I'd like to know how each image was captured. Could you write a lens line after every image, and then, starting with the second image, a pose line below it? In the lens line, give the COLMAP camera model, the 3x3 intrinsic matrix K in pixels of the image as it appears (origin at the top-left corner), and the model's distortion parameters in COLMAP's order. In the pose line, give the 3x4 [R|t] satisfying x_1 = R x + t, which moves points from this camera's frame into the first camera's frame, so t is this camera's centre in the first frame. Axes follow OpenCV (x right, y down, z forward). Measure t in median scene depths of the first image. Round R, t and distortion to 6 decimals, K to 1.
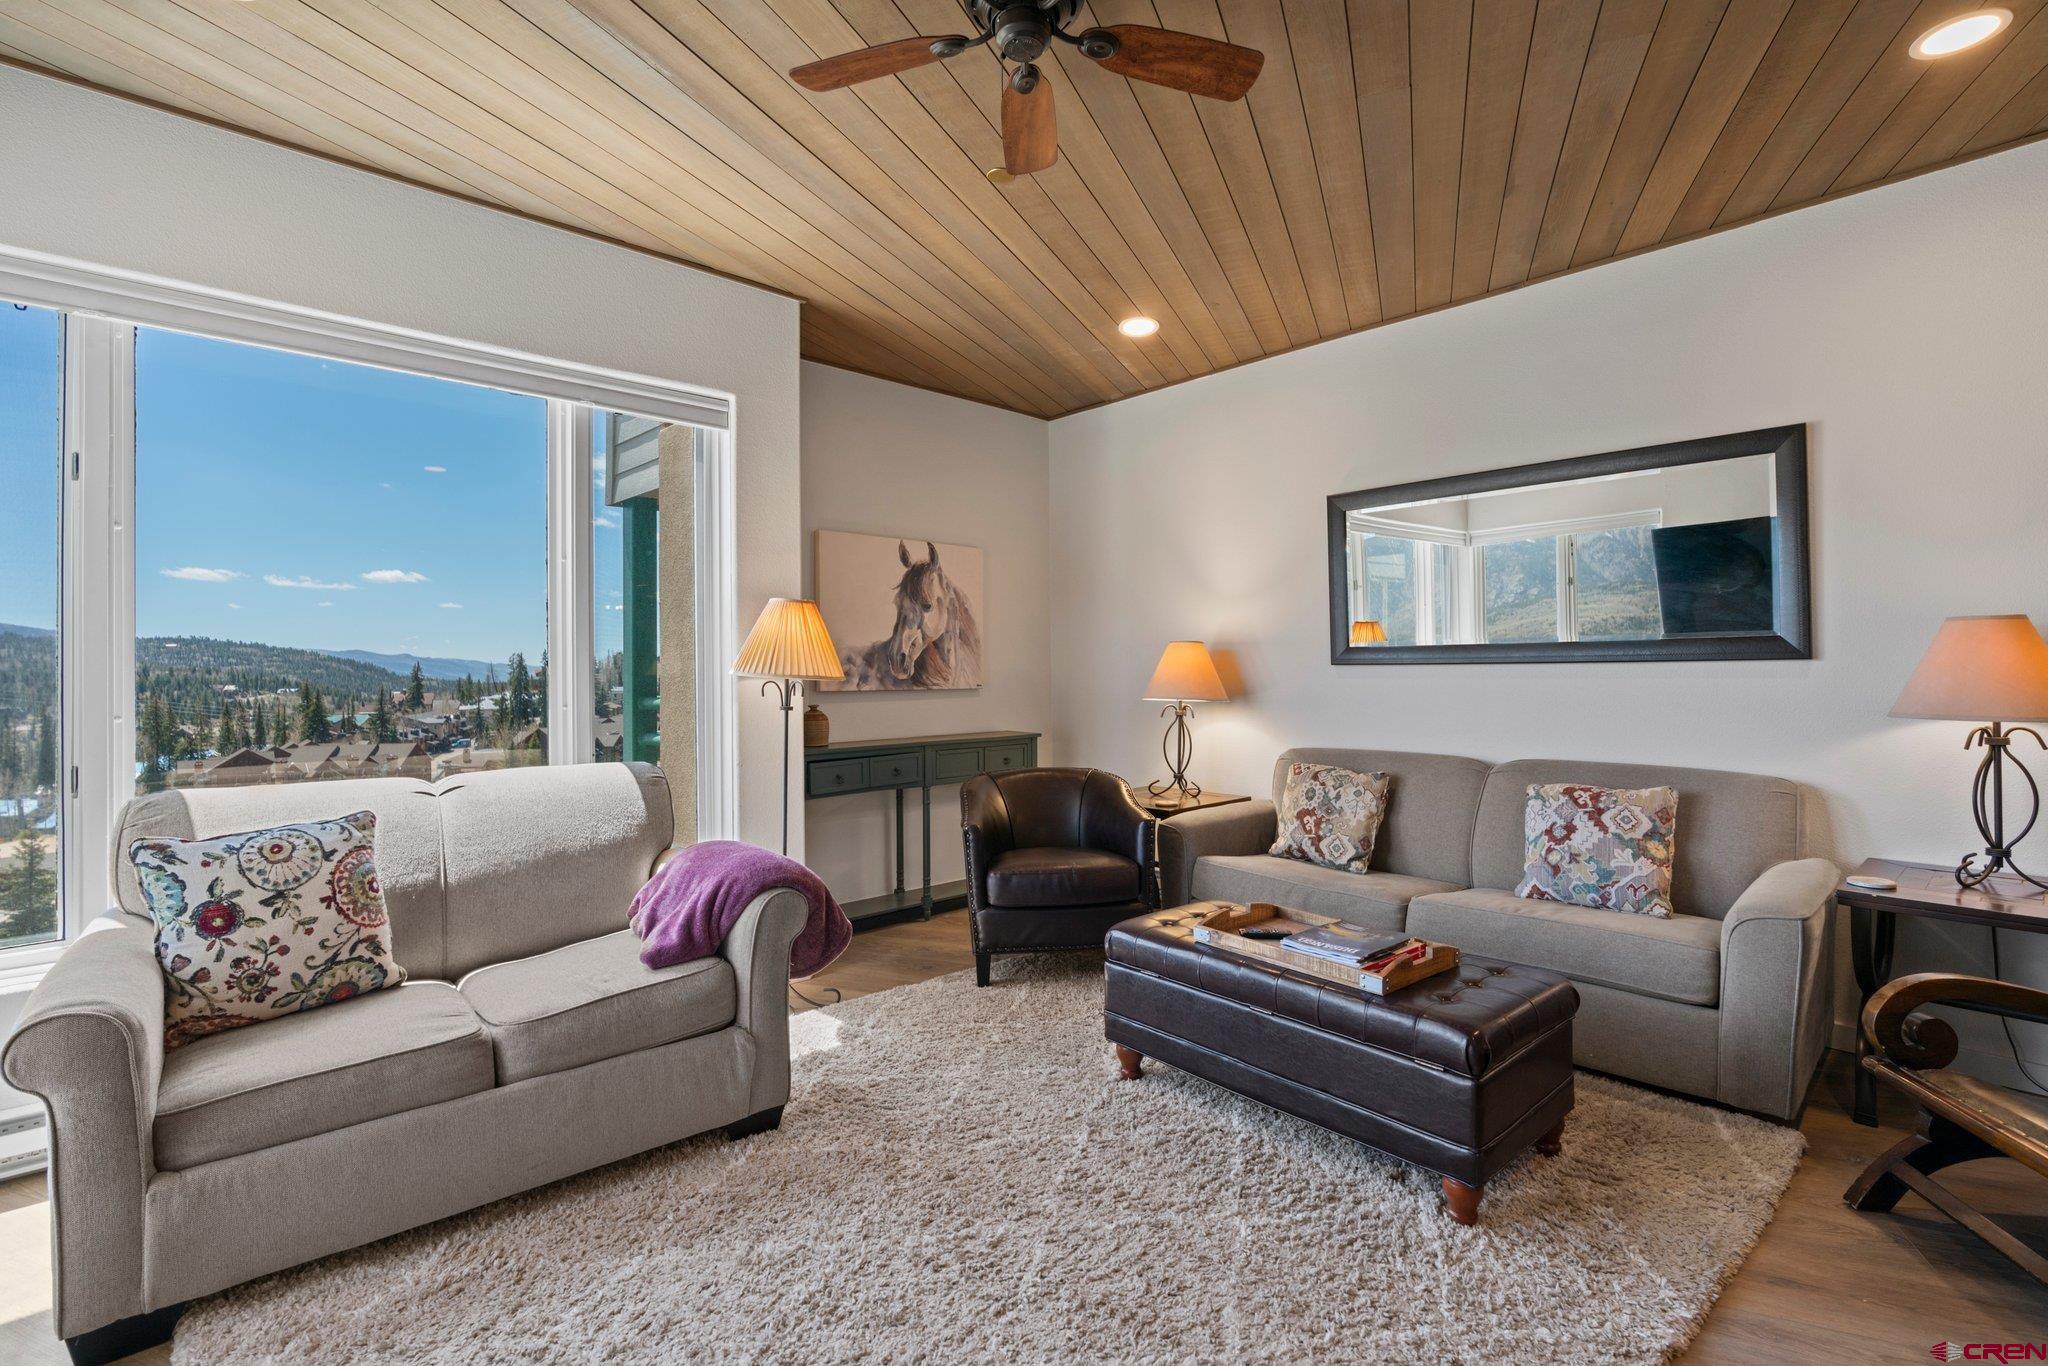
lens RADIAL K [[928.1, 0, 1024.0], [0, 928.1, 683.0], [0, 0, 1]] dist [-0.000805, 0.000164]
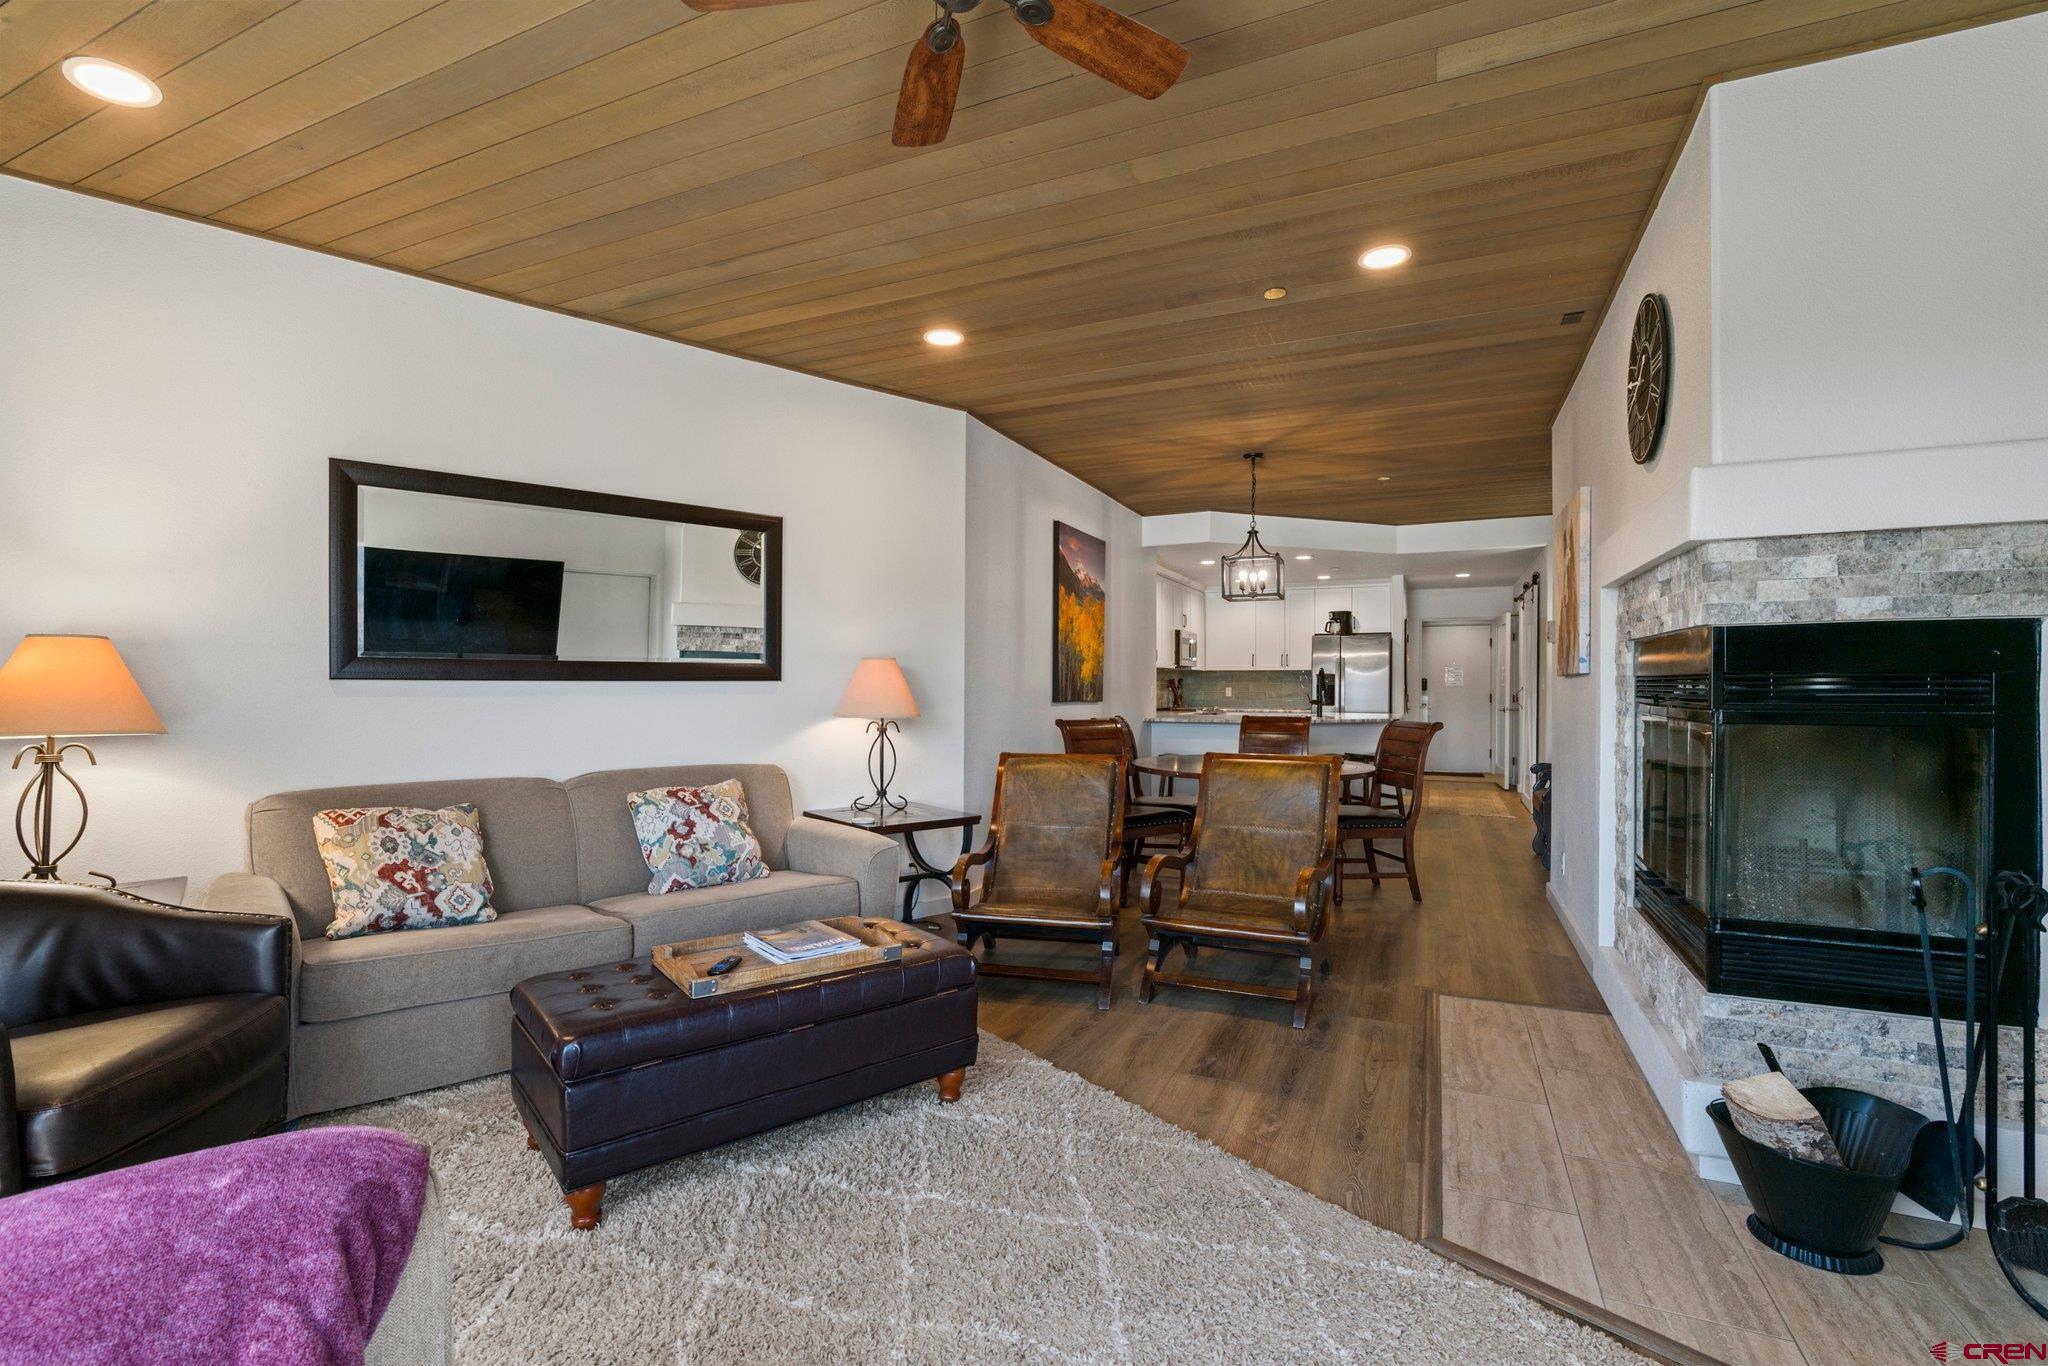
lens RADIAL K [[889.8, 0, 1021.4], [0, 889.8, 704.5], [0, 0, 1]] dist [0.000930, 0.000307]
pose [[0.058892, -0.012803, 0.998182, -0.534341], [0.010480, 0.999871, 0.012207, -0.002332], [-0.998209, 0.009743, 0.059019, 0.557067]]
